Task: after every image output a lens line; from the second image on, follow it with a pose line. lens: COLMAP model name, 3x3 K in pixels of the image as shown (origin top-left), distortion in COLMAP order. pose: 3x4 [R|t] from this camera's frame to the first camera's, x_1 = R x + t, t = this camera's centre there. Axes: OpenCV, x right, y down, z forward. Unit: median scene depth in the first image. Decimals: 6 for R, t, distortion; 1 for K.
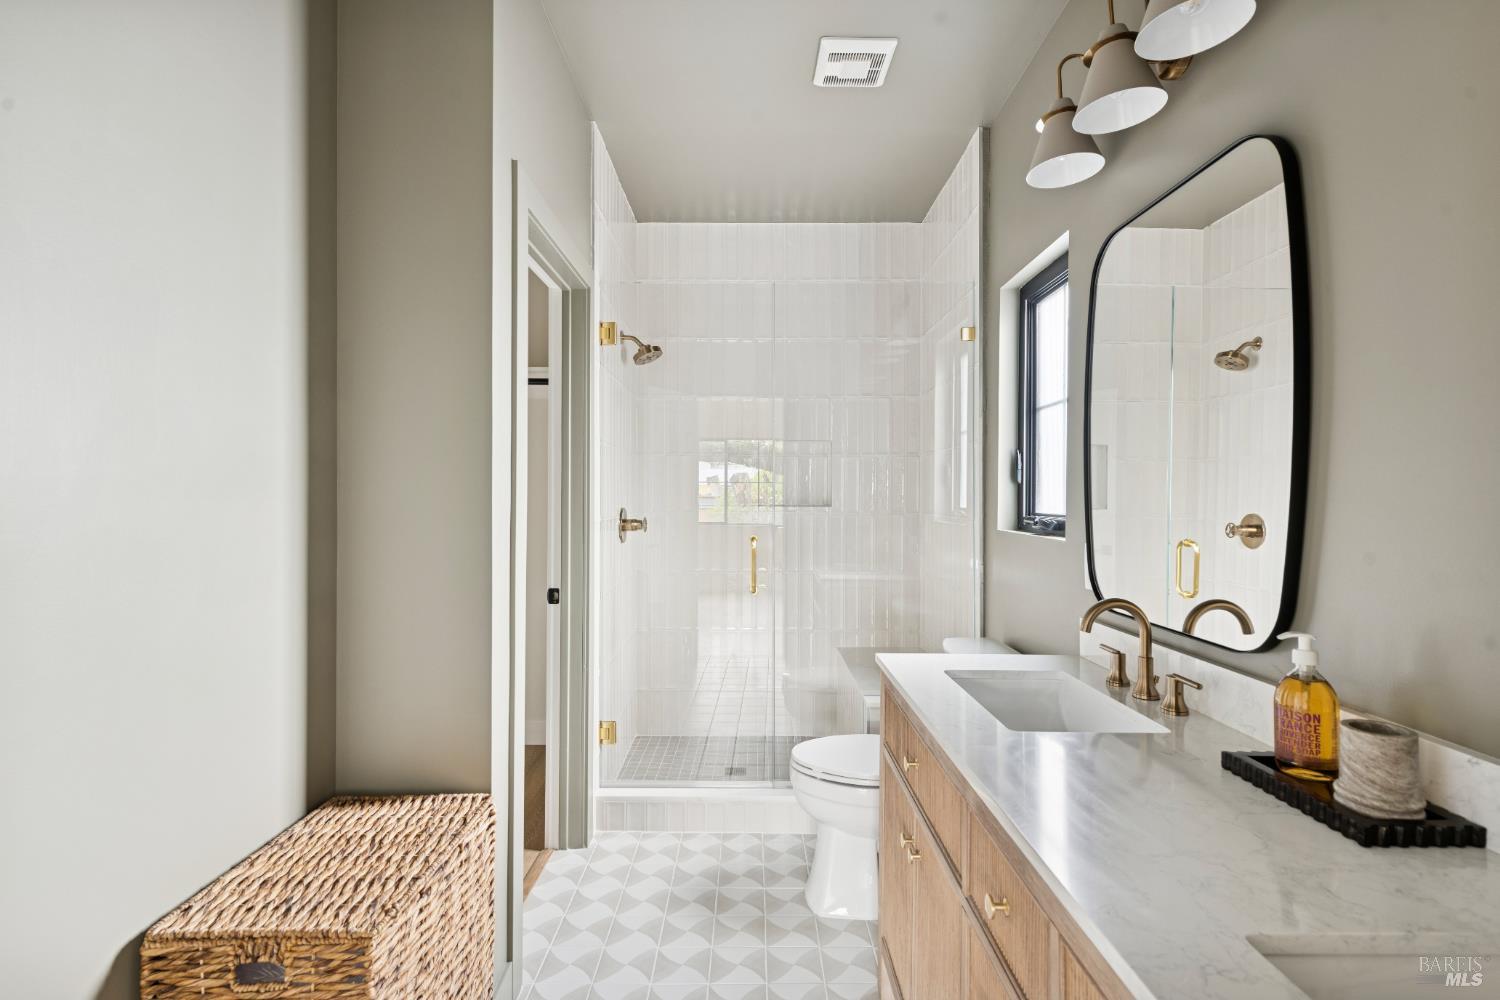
lens RADIAL K [[707.7, 0, 747.2], [0, 707.7, 496.0], [0, 0, 1]] dist [0.015592, -0.006673]
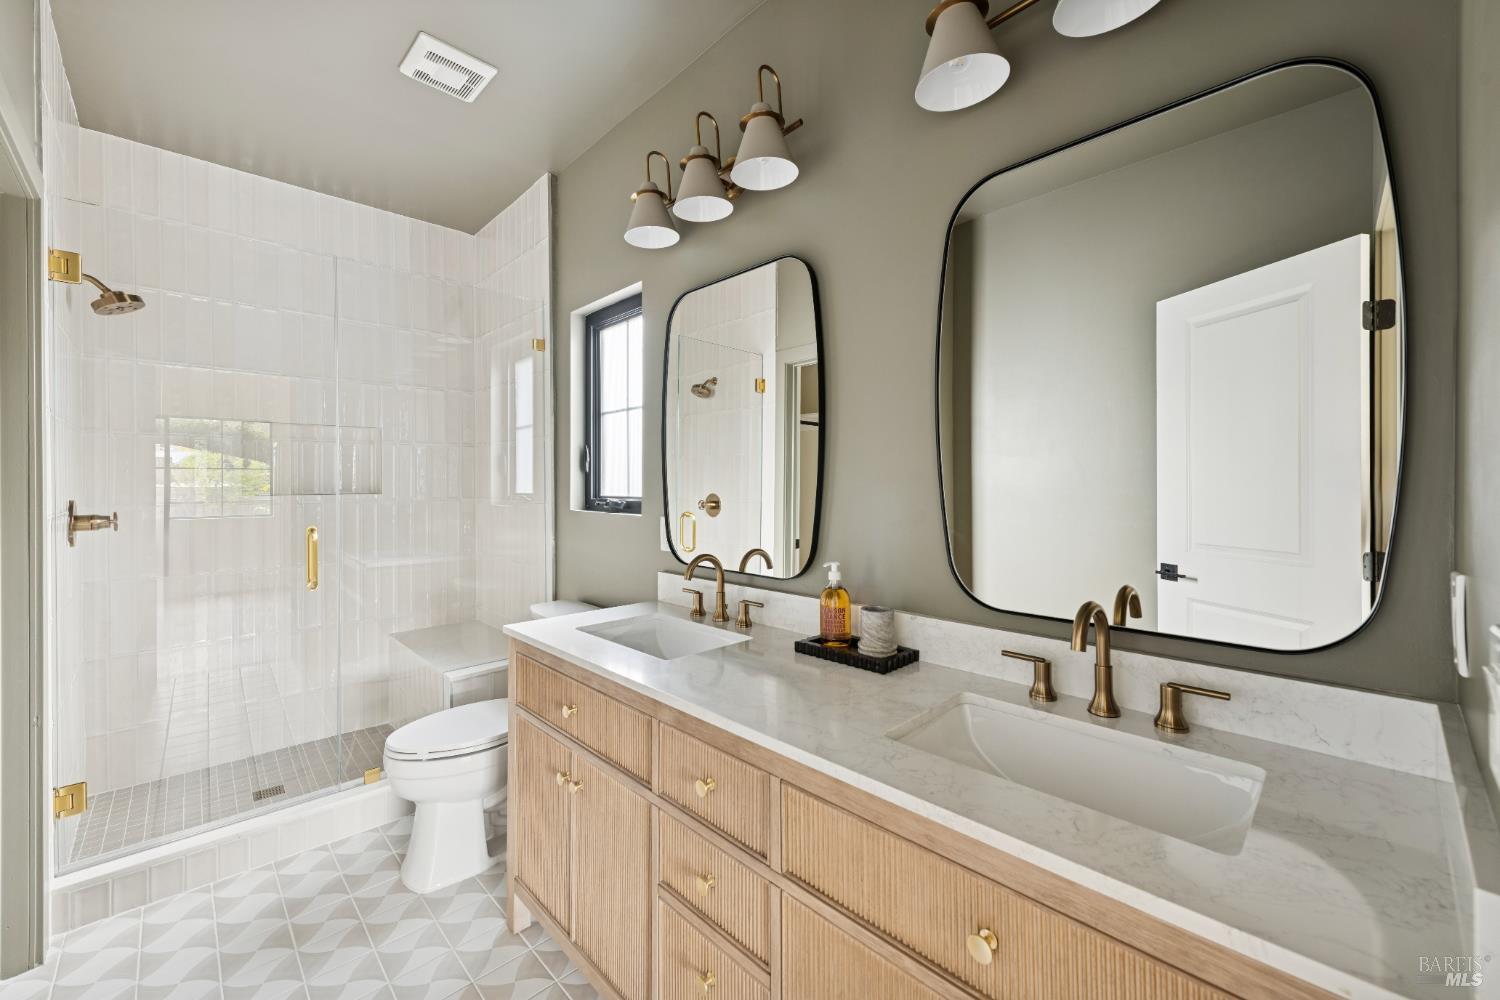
lens RADIAL K [[595.1, 0, 751.6], [0, 595.1, 486.6], [0, 0, 1]] dist [0.012375, -0.002338]
pose [[0.718270, -0.008353, 0.695714, -0.135918], [0.004355, 0.999962, 0.007509, 0.000623], [-0.695751, -0.002363, 0.718279, 0.046856]]
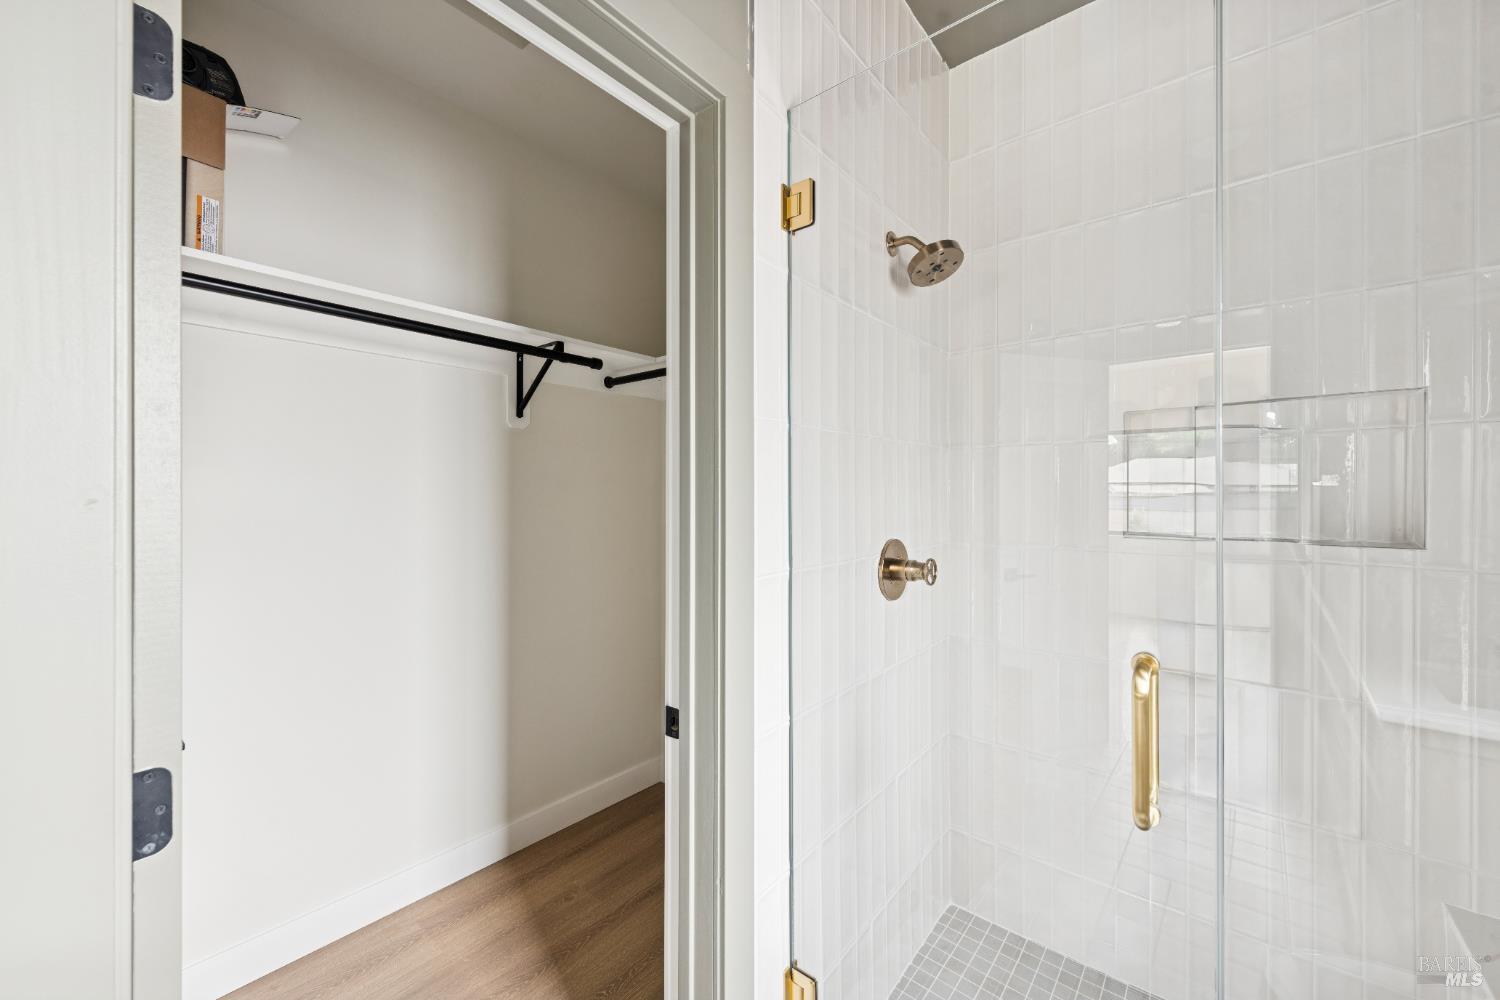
lens RADIAL K [[595.1, 0, 751.6], [0, 595.1, 493.8], [0, 0, 1]] dist [0.012375, -0.002338]
pose [[0.783347, -0.000607, -0.621585, 0.047755], [0.004435, 0.999980, 0.004613, -0.030490], [0.621569, -0.006370, 0.783334, 0.734152]]
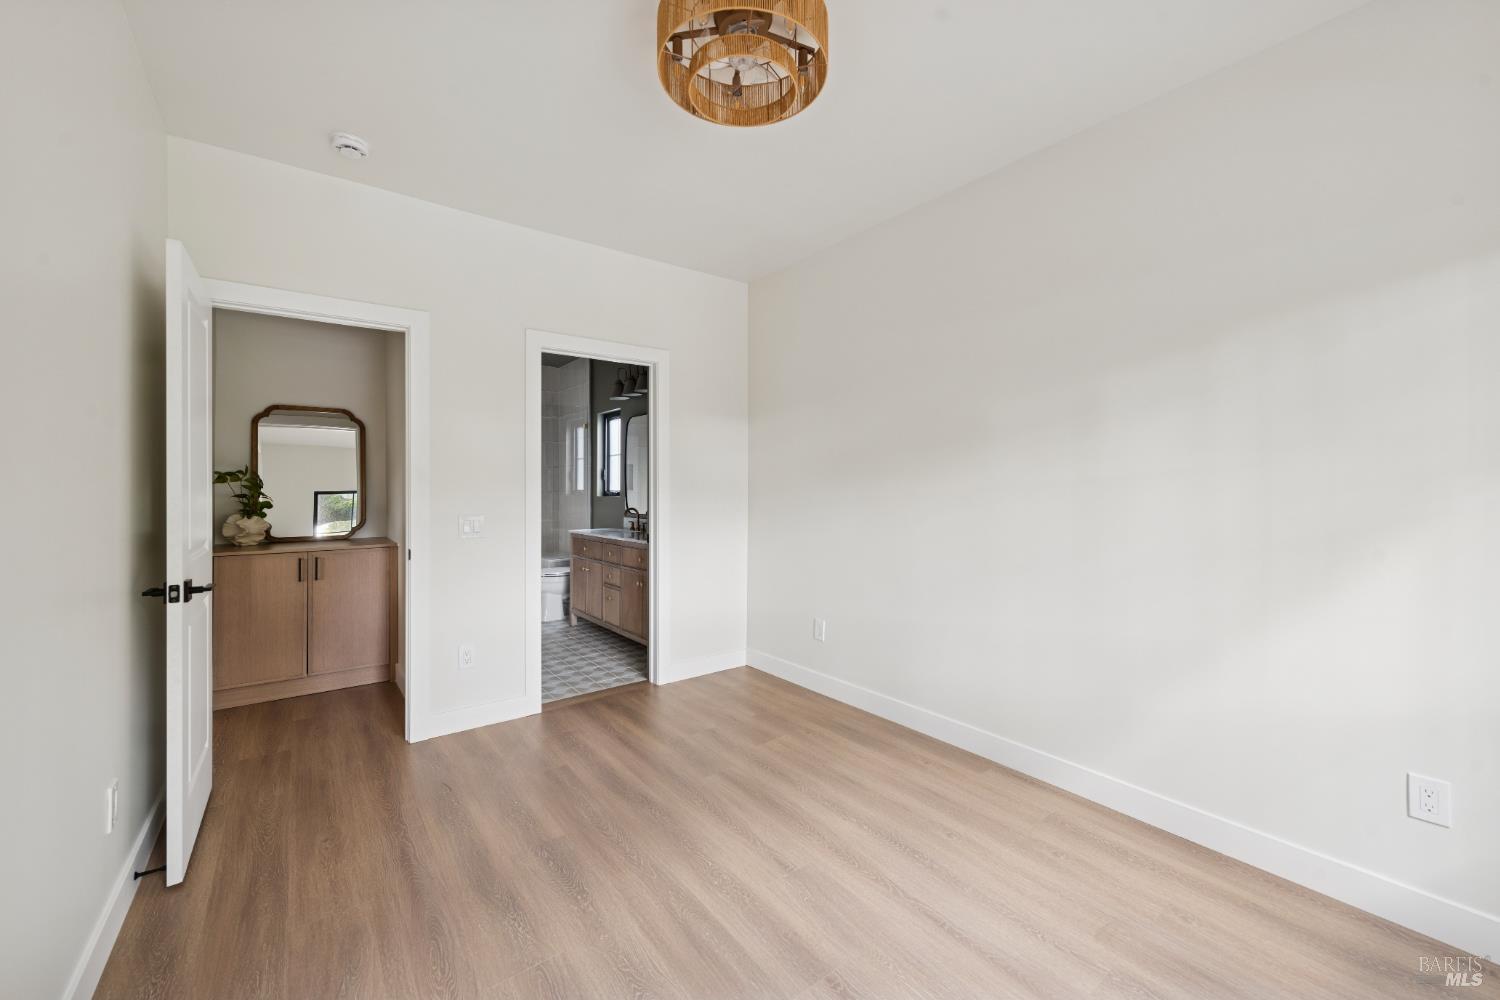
lens RADIAL K [[595.1, 0, 753.8], [0, 595.1, 489.9], [0, 0, 1]] dist [0.012375, -0.002338]
pose [[0.791887, -0.005744, 0.610641, -0.629027], [0.001335, 0.999970, 0.007675, 0.002351], [-0.610666, -0.005263, 0.791871, -1.324106]]
